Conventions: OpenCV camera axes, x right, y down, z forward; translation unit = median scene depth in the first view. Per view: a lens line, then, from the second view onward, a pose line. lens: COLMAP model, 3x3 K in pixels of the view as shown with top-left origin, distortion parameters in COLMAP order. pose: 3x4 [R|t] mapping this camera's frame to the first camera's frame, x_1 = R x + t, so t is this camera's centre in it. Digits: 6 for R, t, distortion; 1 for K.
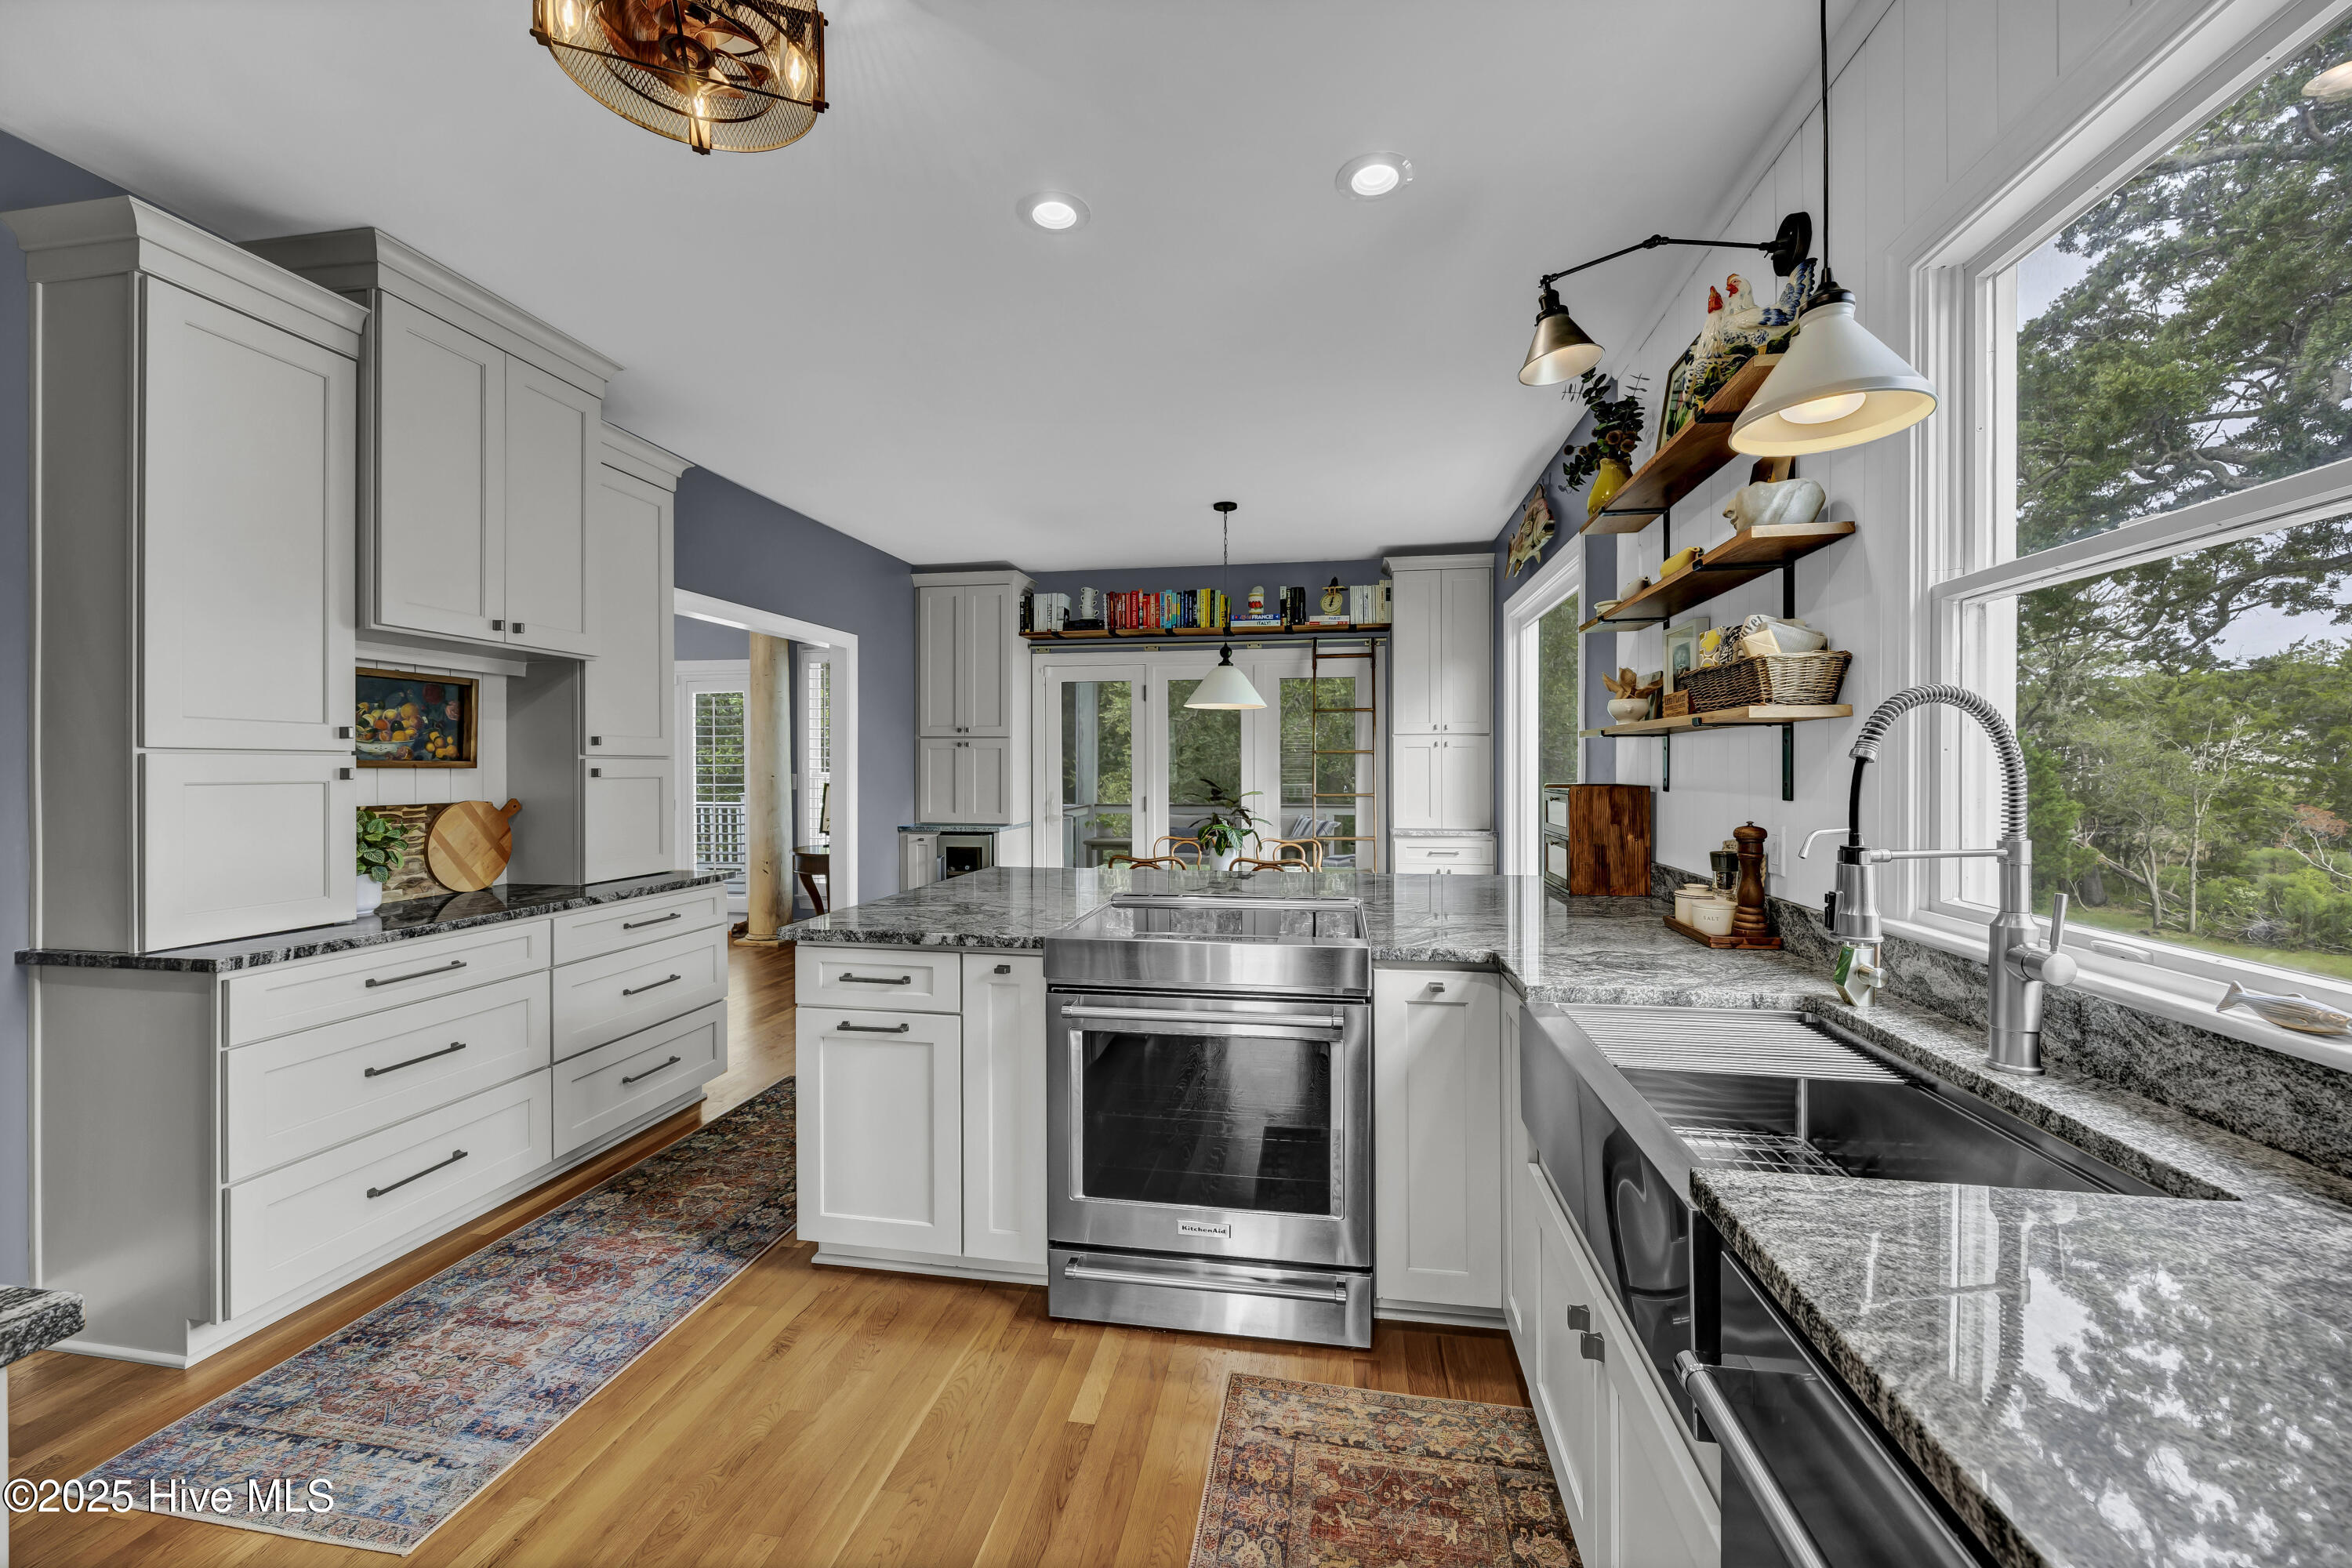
lens RADIAL K [[908.8, 0, 1183.8], [0, 908.8, 769.8], [0, 0, 1]] dist [-0.003112, -0.000133]
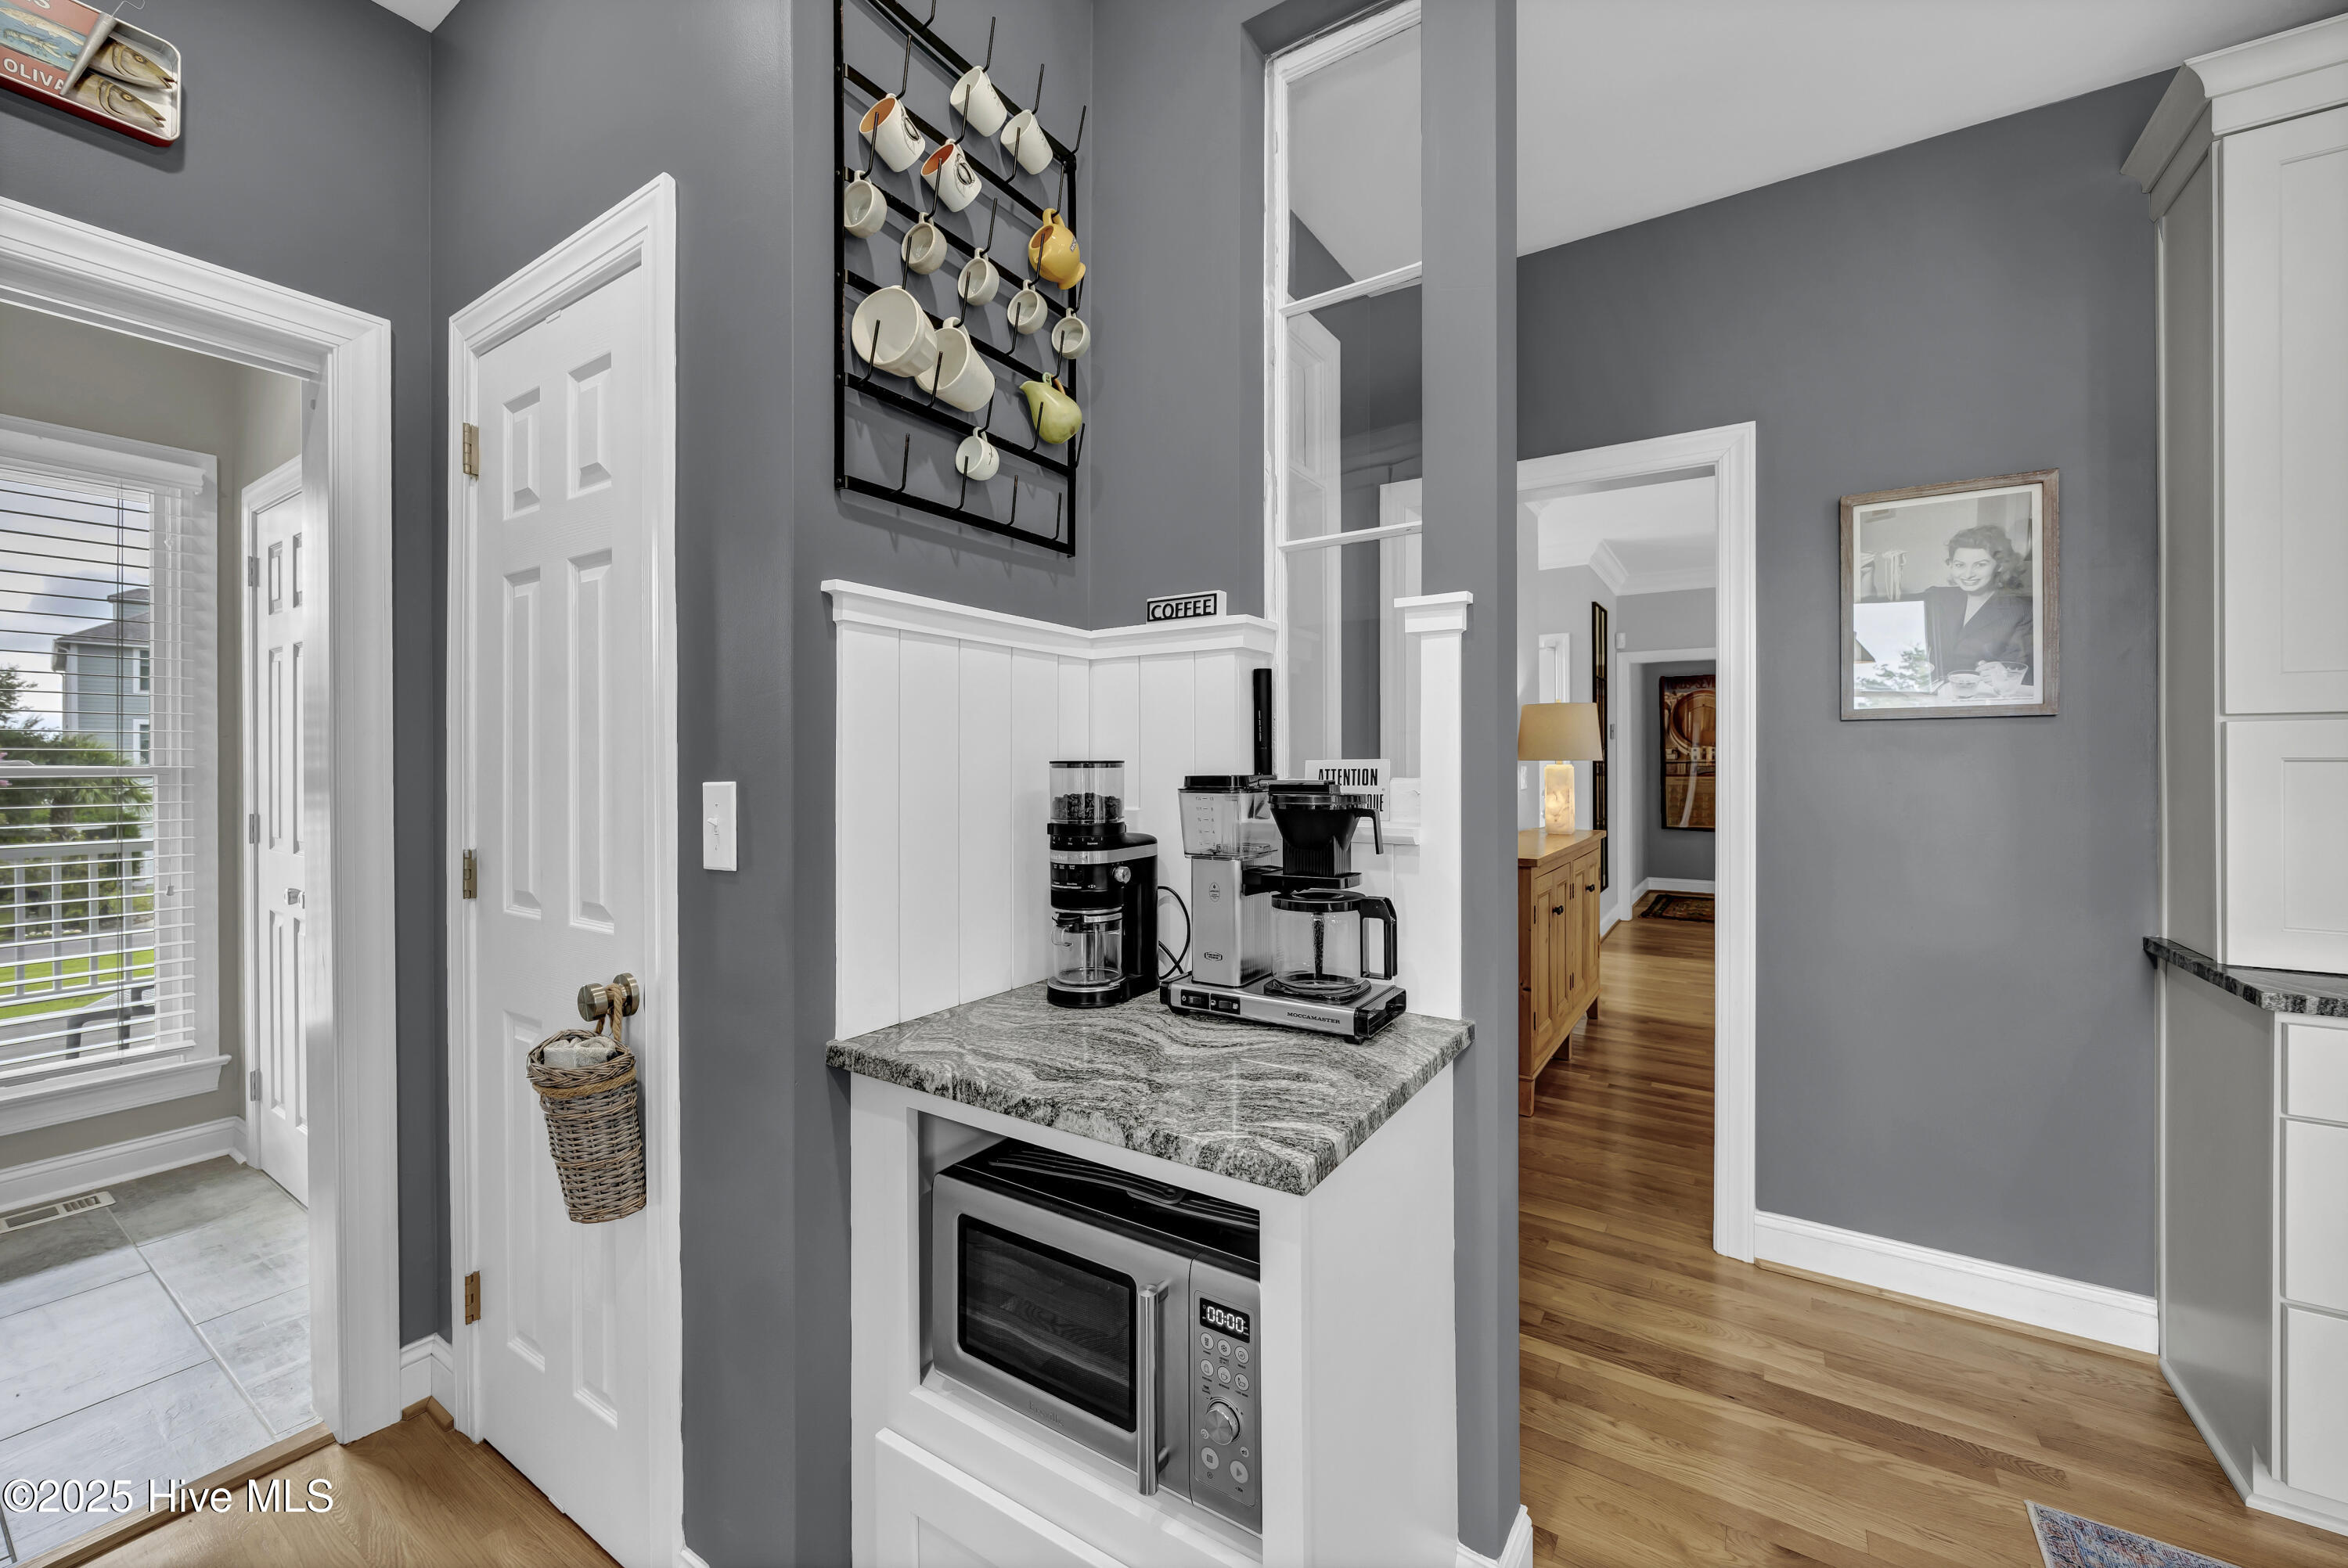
lens RADIAL K [[907.2, 0, 1181.8], [0, 907.2, 769.8], [0, 0, 1]] dist [-0.003112, -0.000133]
pose [[-0.396071, 0.002970, -0.918215, -0.007653], [0.001164, 0.999996, 0.002732, 0.007139], [0.918219, 0.000013, -0.396072, 0.146483]]
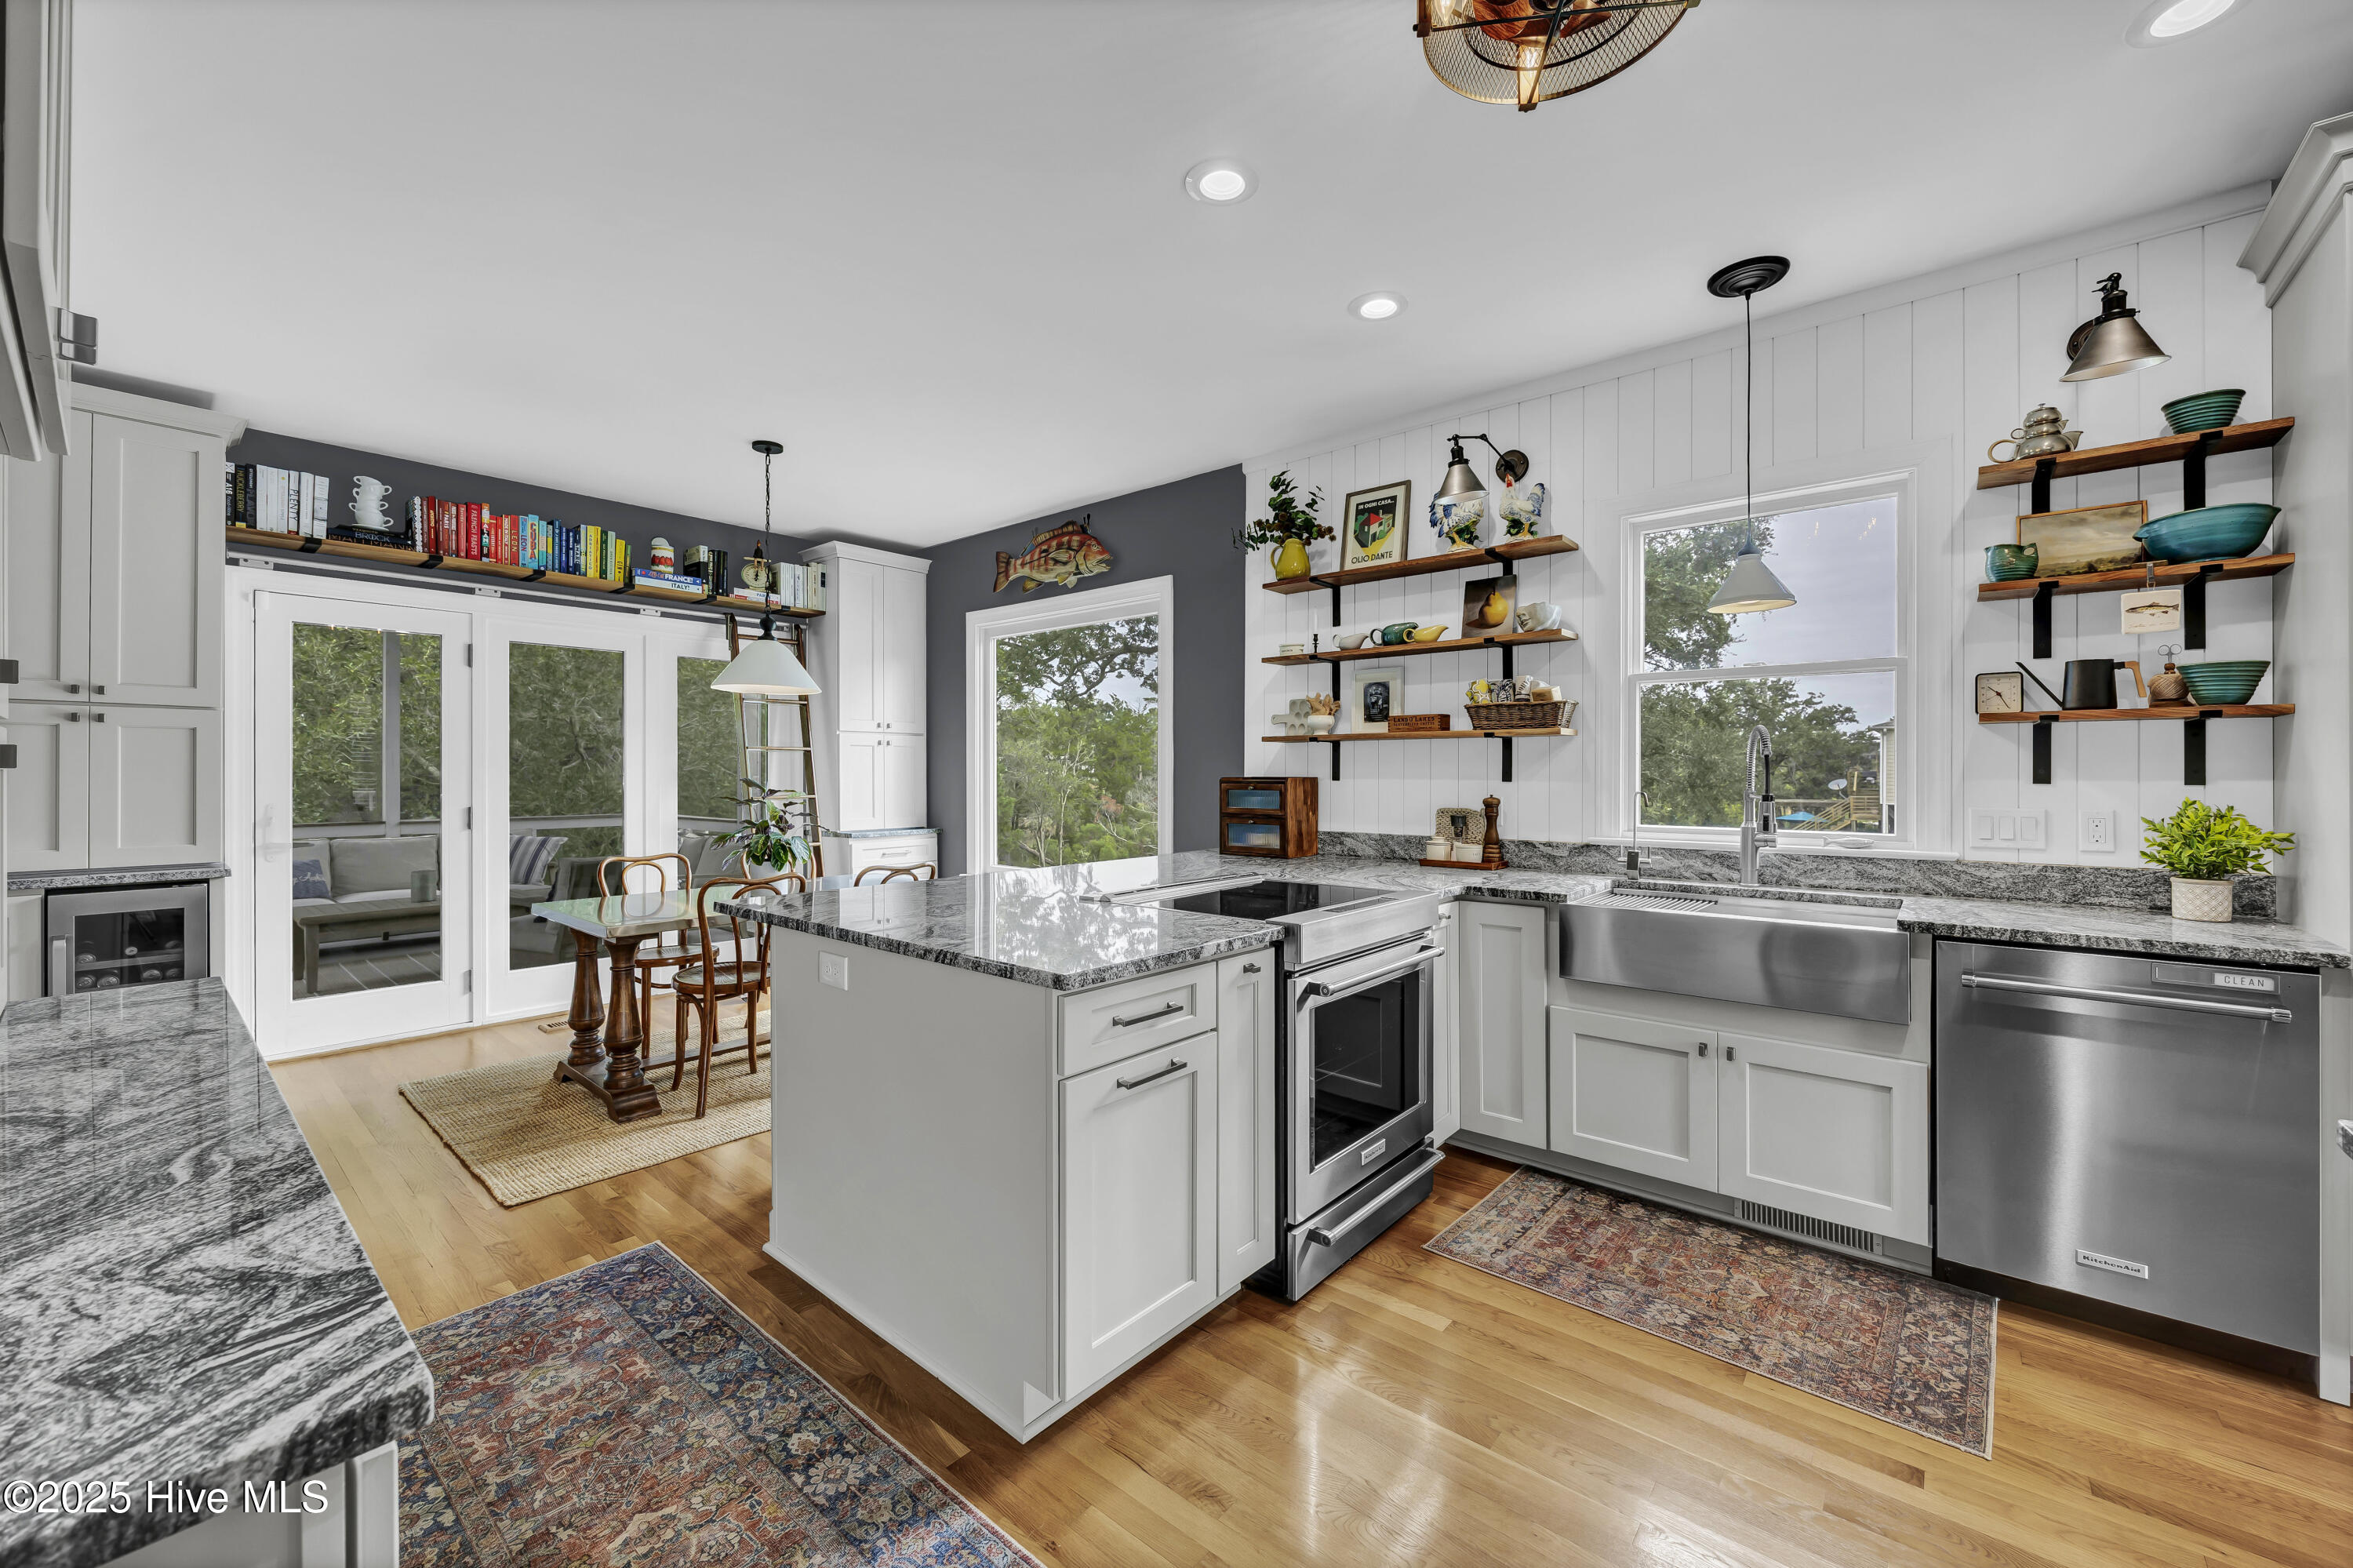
lens RADIAL K [[909.3, 0, 1184.3], [0, 909.3, 769.8], [0, 0, 1]] dist [-0.003112, -0.000133]
pose [[0.514978, 0.004293, 0.857192, -0.366403], [0.000796, 0.999985, -0.005486, 0.006055], [-0.857203, 0.003508, 0.514967, 0.198601]]
